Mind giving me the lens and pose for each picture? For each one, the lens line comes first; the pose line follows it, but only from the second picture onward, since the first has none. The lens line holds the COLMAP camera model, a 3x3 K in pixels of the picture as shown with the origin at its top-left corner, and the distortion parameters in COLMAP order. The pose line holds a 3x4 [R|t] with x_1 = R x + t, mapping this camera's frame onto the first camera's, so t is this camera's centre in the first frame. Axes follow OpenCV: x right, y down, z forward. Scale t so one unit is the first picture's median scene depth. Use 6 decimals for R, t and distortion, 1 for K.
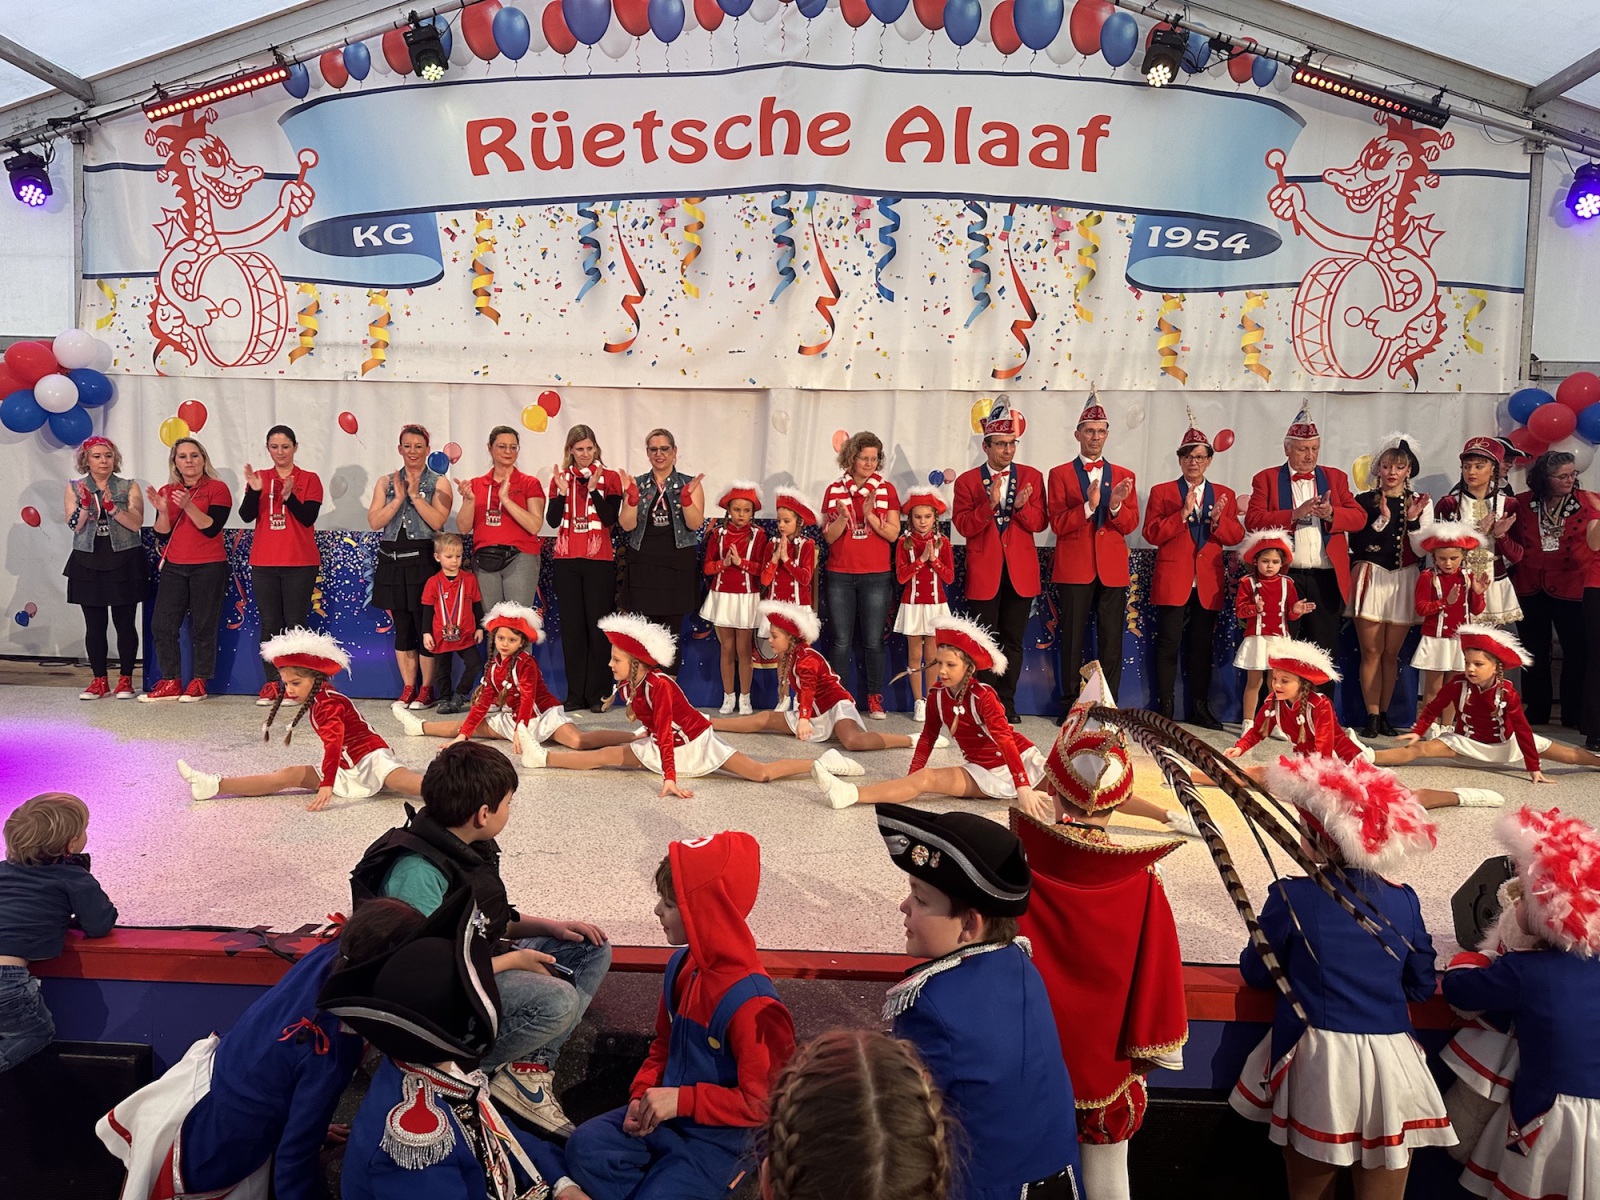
lens RADIAL K [[1132.9, 0, 800.0], [0, 1132.9, 615.2], [0, 0, 1]] dist [0.029406, -0.045756]
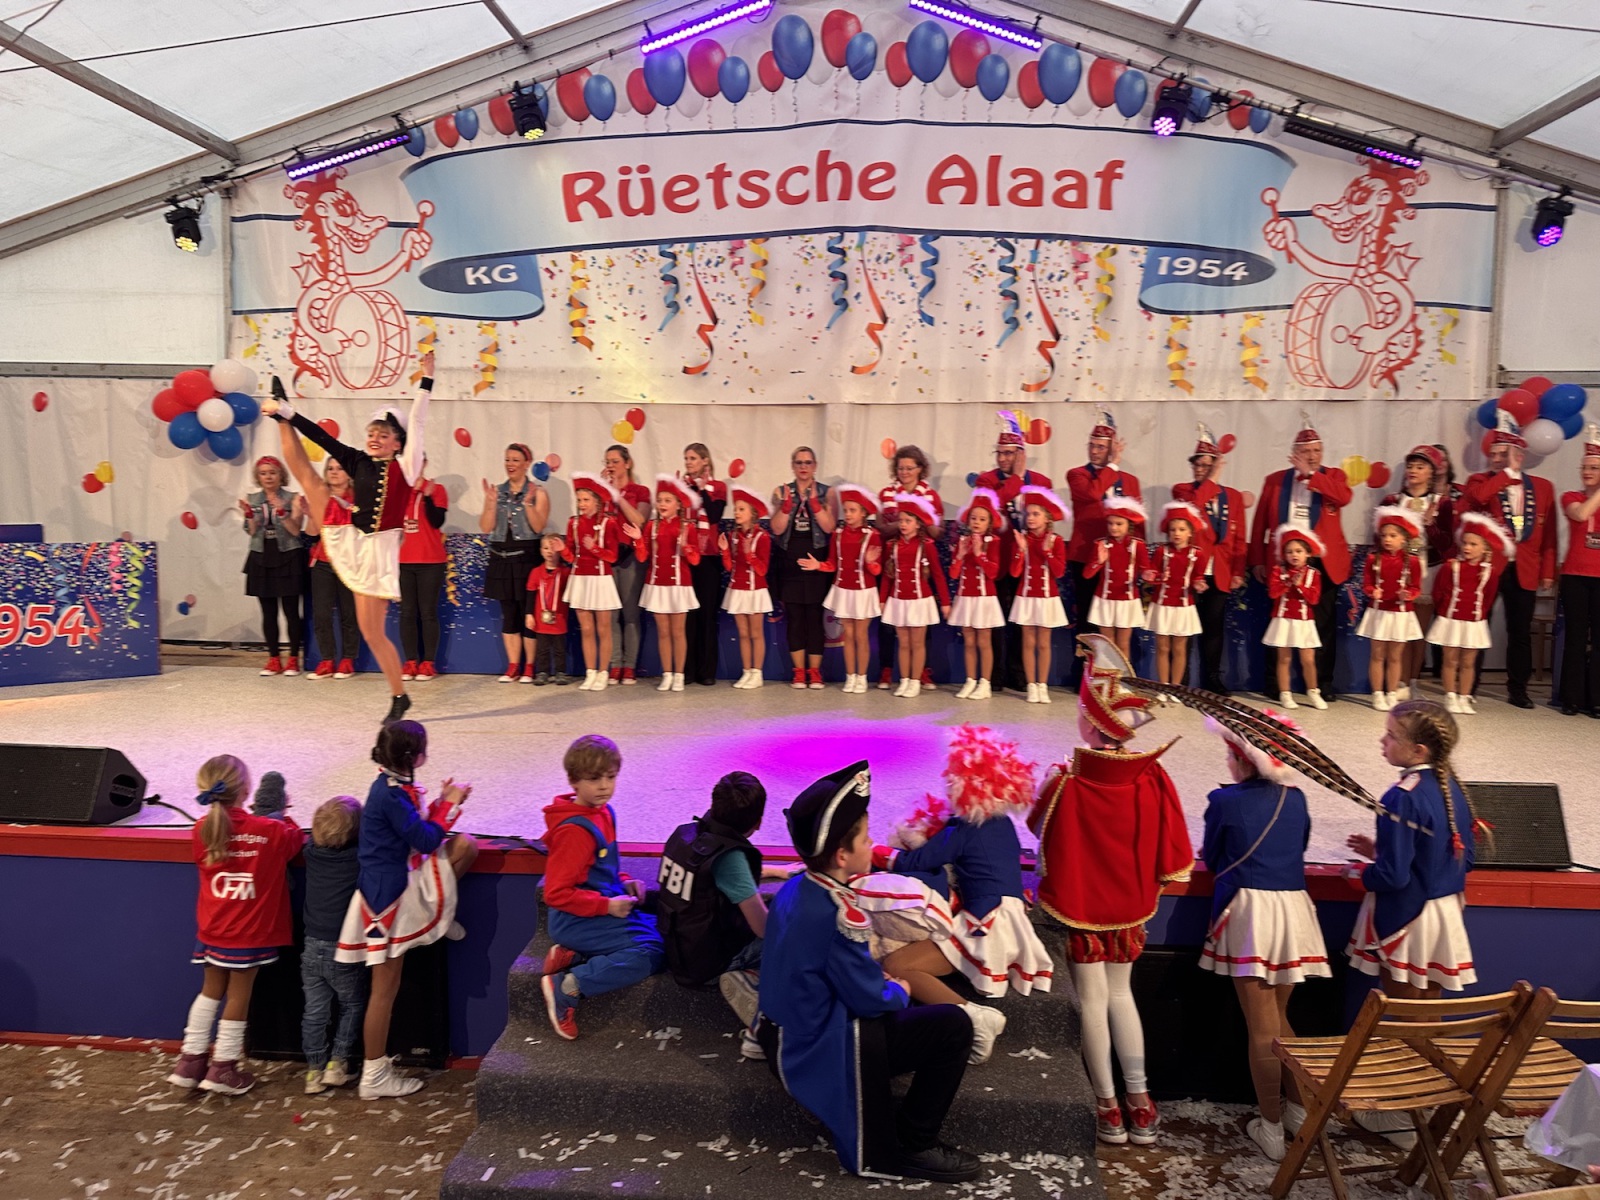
lens RADIAL K [[1132.9, 0, 799.6], [0, 1132.9, 608.3], [0, 0, 1]] dist [0.029406, -0.045756]
pose [[0.999585, -0.007511, -0.027806, -0.023557], [0.007794, 0.999919, 0.010080, -0.004083], [0.027728, -0.010292, 0.999563, -0.153100]]
